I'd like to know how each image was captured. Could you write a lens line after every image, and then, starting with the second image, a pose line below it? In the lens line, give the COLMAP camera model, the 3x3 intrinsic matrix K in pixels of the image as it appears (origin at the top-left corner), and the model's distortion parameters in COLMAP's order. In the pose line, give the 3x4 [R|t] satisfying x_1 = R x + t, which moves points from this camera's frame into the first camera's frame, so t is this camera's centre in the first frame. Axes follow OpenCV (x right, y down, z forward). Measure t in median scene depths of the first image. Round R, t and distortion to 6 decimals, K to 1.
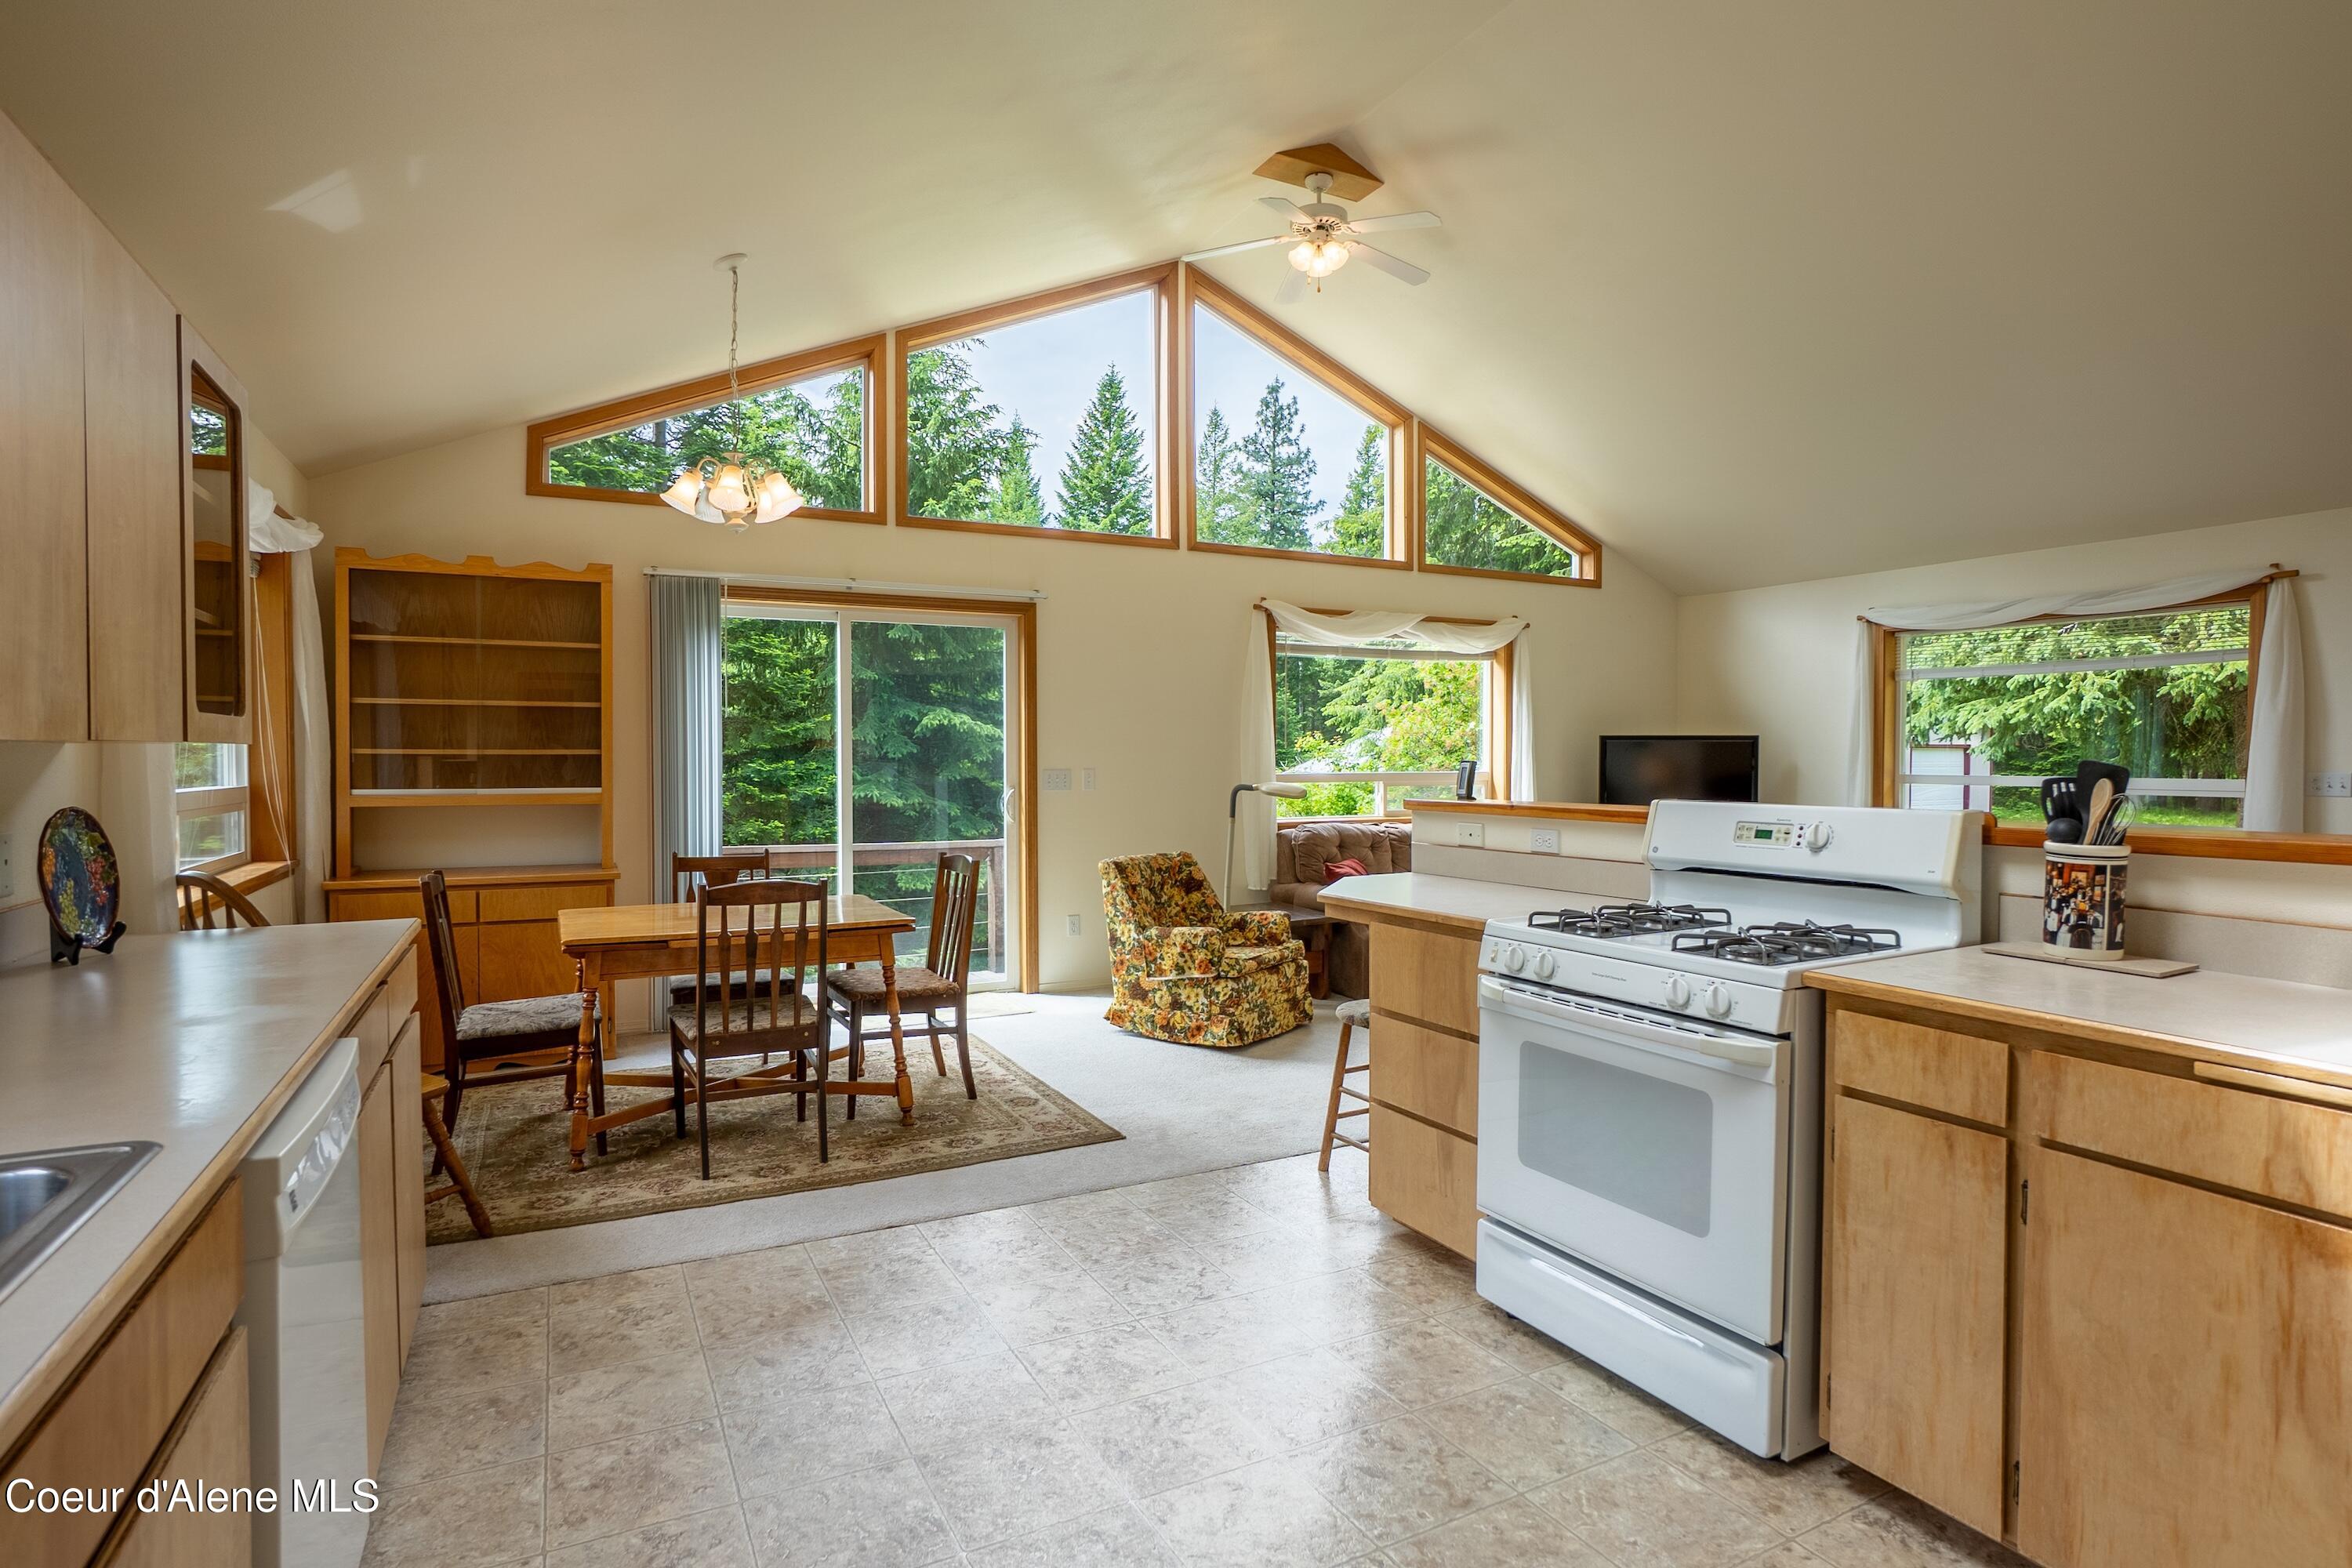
lens RADIAL K [[1191.7, 0, 1176.6], [0, 1191.7, 779.6], [0, 0, 1]] dist [-0.047881, 0.026375]
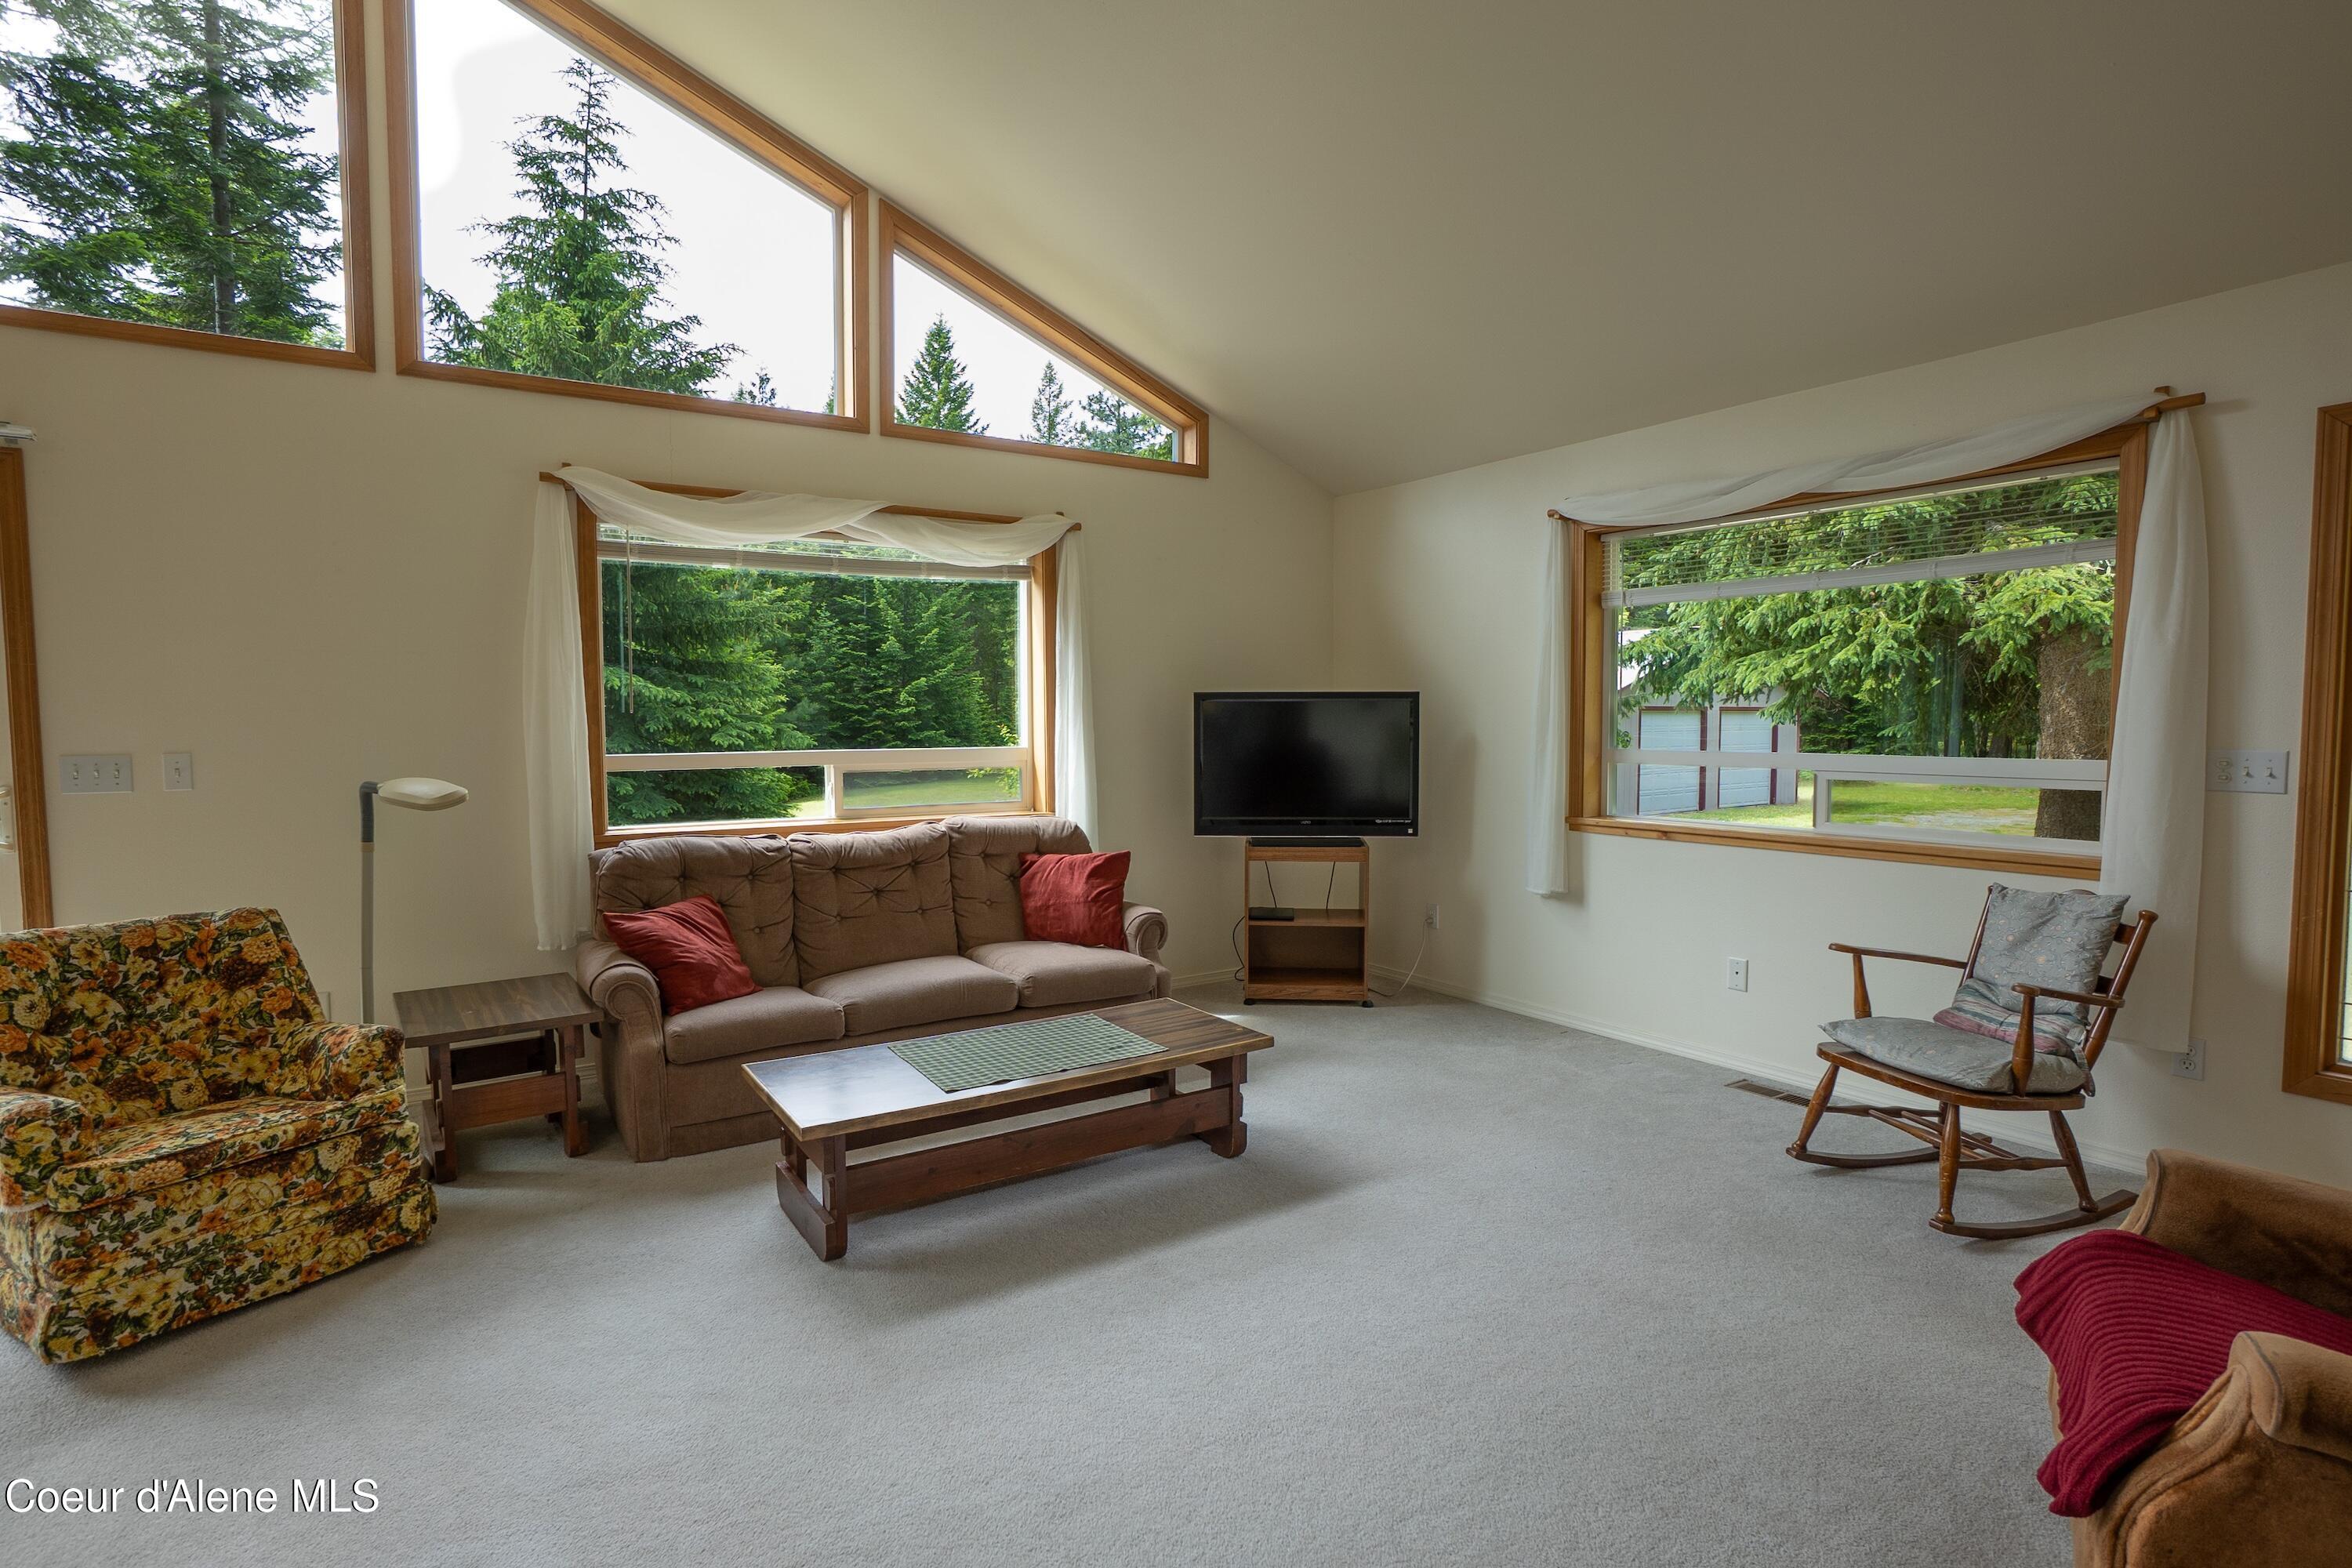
lens RADIAL K [[1154.9, 0, 1176.0], [0, 1154.9, 784.0], [0, 0, 1]] dist [-0.056286, 0.030776]
pose [[0.995012, -0.009842, 0.099266, 0.272149], [0.006354, 0.999353, 0.035399, -0.007919], [-0.099551, -0.034592, 0.994431, 0.332728]]
